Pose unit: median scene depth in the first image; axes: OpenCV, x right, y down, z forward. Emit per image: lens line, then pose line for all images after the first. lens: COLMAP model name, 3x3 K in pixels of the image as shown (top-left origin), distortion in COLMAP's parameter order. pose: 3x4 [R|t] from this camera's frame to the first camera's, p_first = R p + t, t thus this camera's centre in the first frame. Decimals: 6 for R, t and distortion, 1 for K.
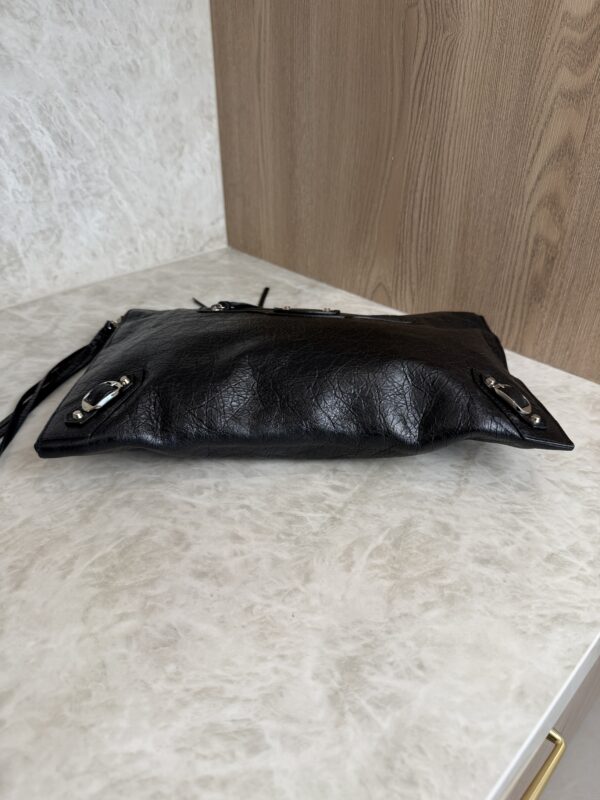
lens RADIAL K [[580.0, 0, 302.5], [0, 580.0, 398.7], [0, 0, 1]] dist [-0.014270, -0.005984]
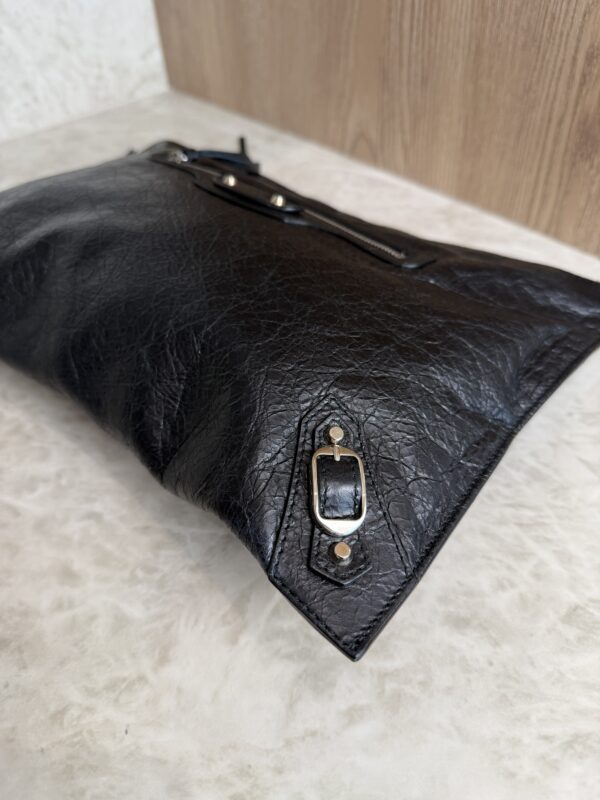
lens RADIAL K [[604.7, 0, 299.3], [0, 604.7, 395.8], [0, 0, 1]] dist [-0.071806, 0.036435]
pose [[0.998676, -0.010107, -0.050442, 0.156178], [0.020519, 0.977398, 0.210410, -0.073382], [0.047175, -0.211166, 0.976311, 0.378134]]
